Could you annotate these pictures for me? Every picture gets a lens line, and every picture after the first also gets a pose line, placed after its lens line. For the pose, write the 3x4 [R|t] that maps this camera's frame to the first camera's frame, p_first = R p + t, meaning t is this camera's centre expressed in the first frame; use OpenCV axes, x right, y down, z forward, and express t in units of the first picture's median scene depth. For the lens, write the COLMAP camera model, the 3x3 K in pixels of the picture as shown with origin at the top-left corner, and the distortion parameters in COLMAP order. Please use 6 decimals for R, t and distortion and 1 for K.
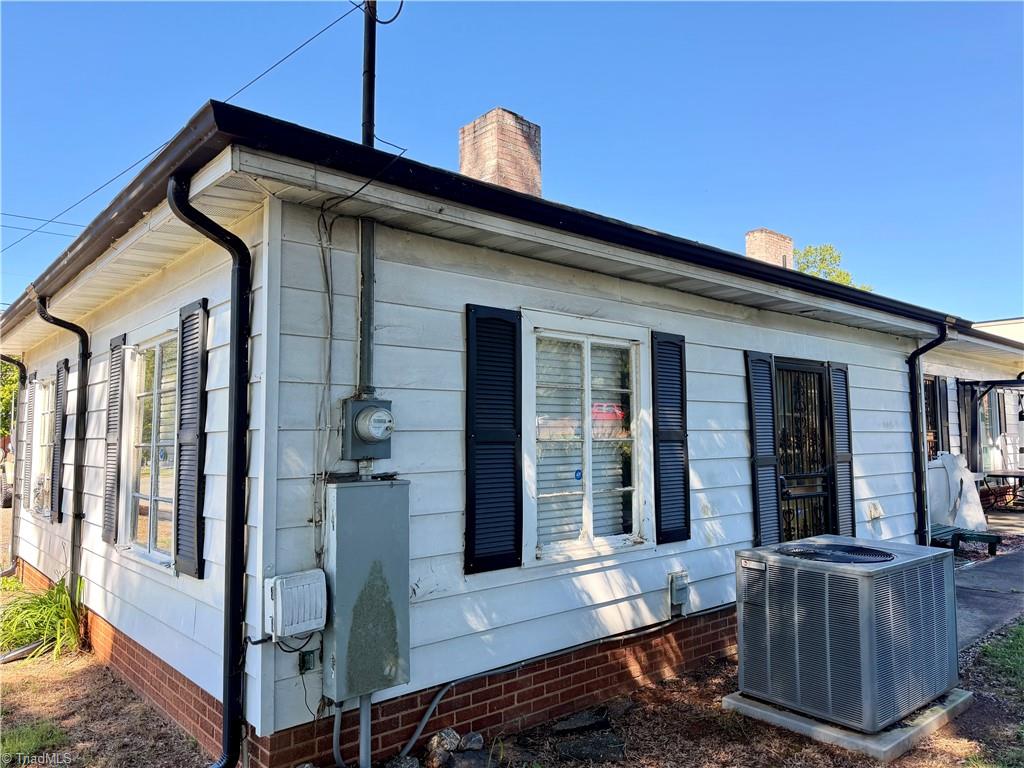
lens RADIAL K [[726.6, 0, 517.2], [0, 726.6, 385.0], [0, 0, 1]] dist [0.056570, -0.047652]
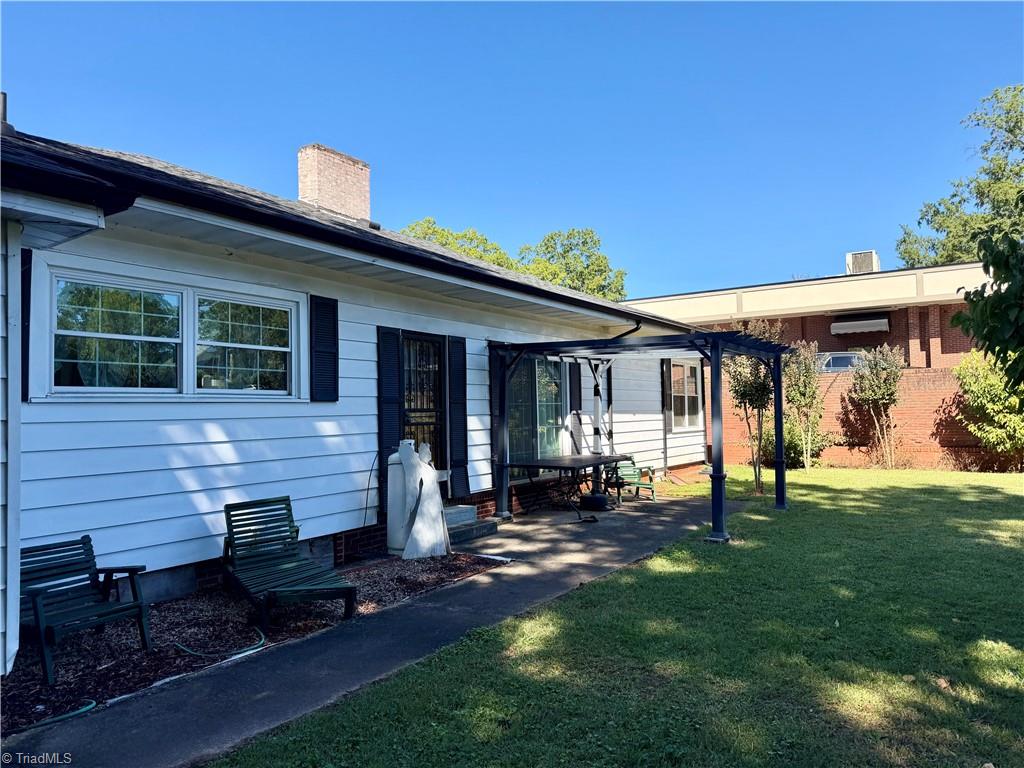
lens RADIAL K [[726.6, 0, 509.5], [0, 726.6, 377.1], [0, 0, 1]] dist [0.056570, -0.047652]
pose [[0.965303, 0.003790, 0.261104, 1.319521], [-0.008817, 0.999798, 0.018083, 0.048455], [-0.260983, -0.019758, 0.965141, 0.842534]]
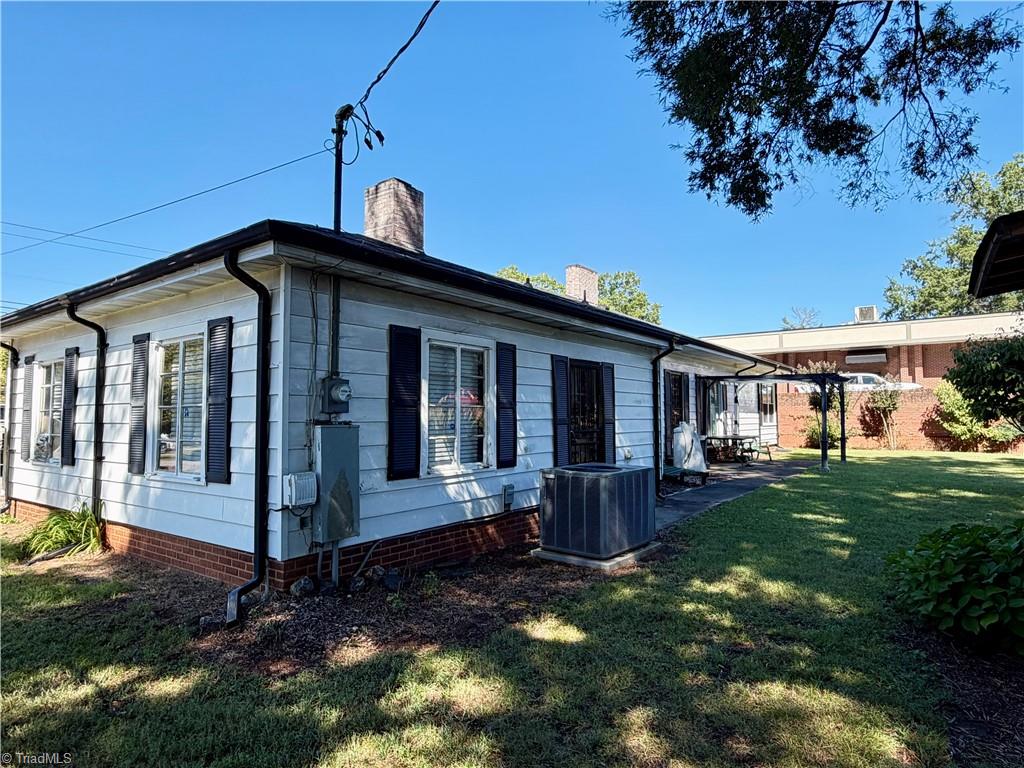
lens RADIAL K [[599.2, 0, 510.8], [0, 599.2, 384.3], [0, 0, 1]] dist [0.004290, 0.004896]
pose [[0.979230, 0.015776, 0.202138, -0.065280], [-0.019184, 0.999705, 0.014908, 0.002274], [-0.201843, -0.018476, 0.979244, -0.390317]]
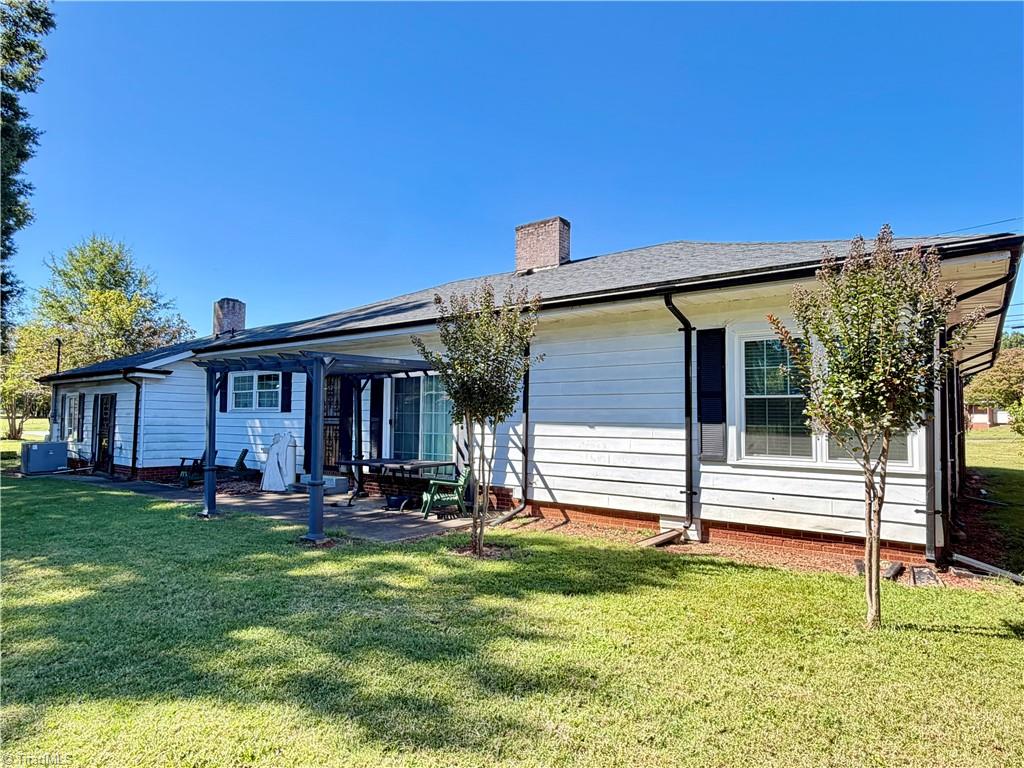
lens RADIAL K [[599.2, 0, 512.4], [0, 599.2, 387.1], [0, 0, 1]] dist [0.004290, 0.004896]
pose [[0.163614, -0.044193, -0.985534, 4.664987], [0.059912, 0.997597, -0.034788, 0.191790], [0.984704, -0.053353, 0.165868, 3.287630]]
